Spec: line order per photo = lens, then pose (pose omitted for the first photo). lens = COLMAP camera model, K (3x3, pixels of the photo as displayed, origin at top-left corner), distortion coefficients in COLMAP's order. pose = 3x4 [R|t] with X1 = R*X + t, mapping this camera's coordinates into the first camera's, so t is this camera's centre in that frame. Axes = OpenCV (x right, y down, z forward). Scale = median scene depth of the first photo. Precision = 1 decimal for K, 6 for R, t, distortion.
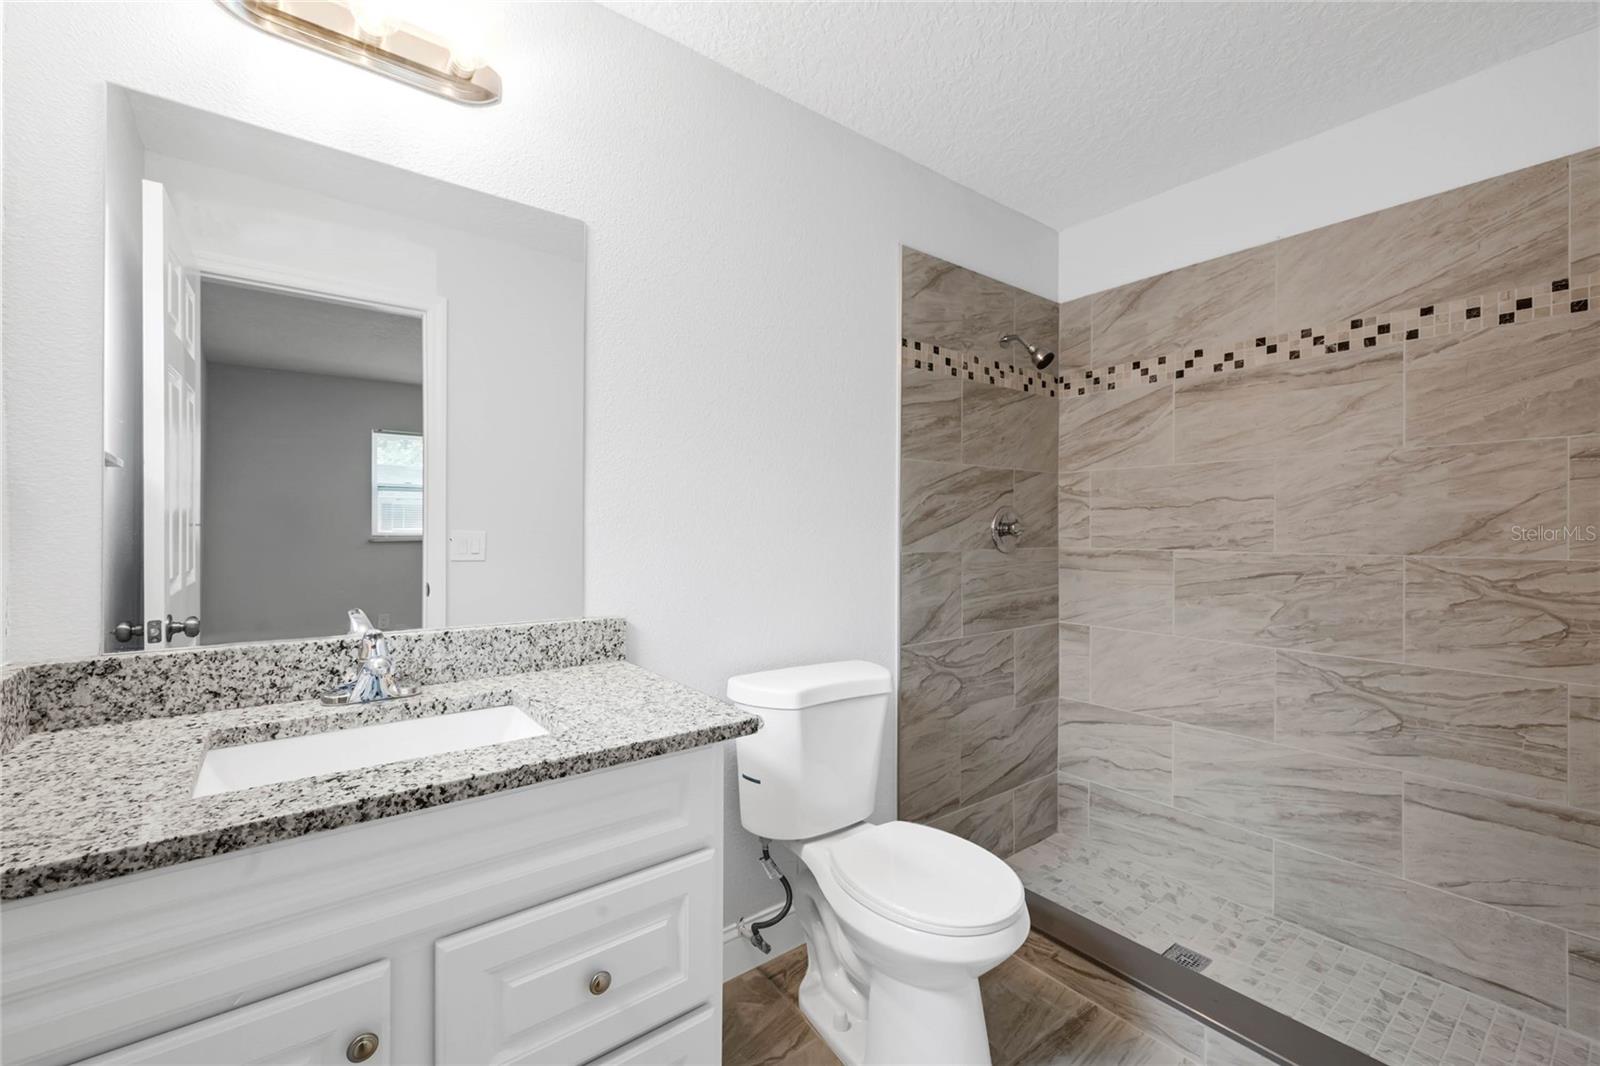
lens RADIAL K [[664.9, 0, 800.0], [0, 664.9, 533.0], [0, 0, 1]] dist [-0.000711, 0.000157]
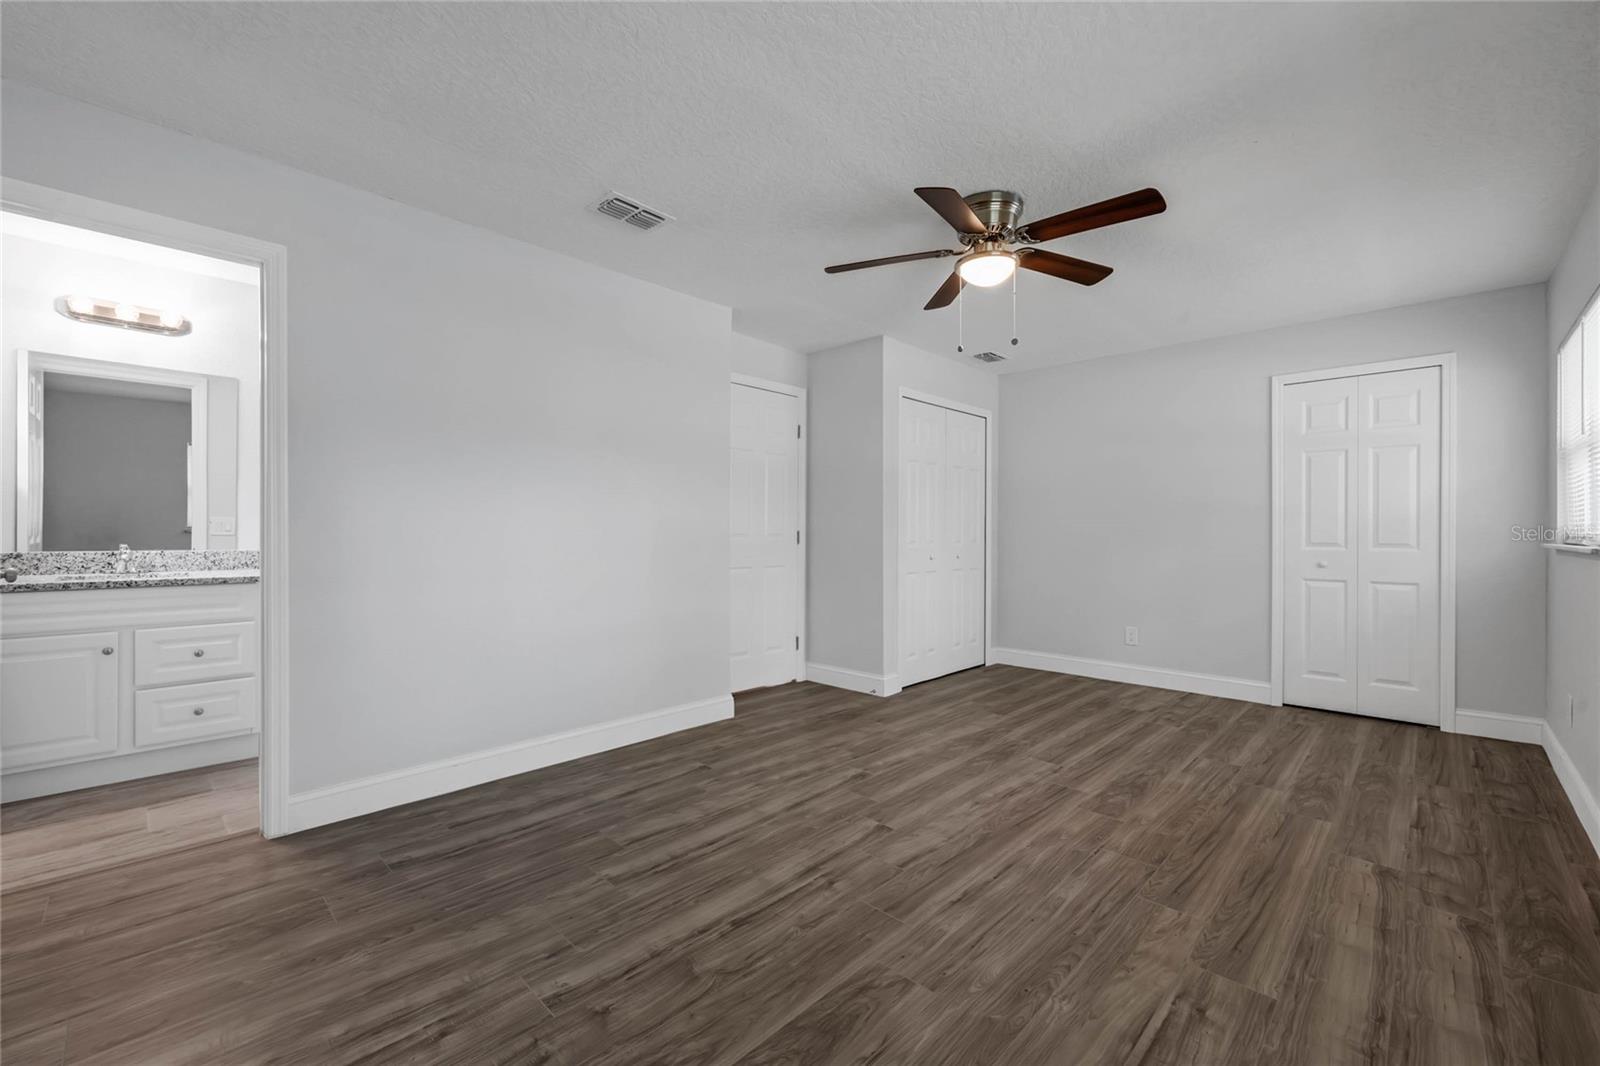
lens RADIAL K [[664.9, 0, 800.0], [0, 664.9, 533.0], [0, 0, 1]] dist [-0.000711, 0.000157]
pose [[0.990916, 0.002021, 0.134465, 1.696728], [-0.002076, 0.999998, 0.000273, 0.081860], [-0.134464, -0.000550, 0.990918, -2.025850]]
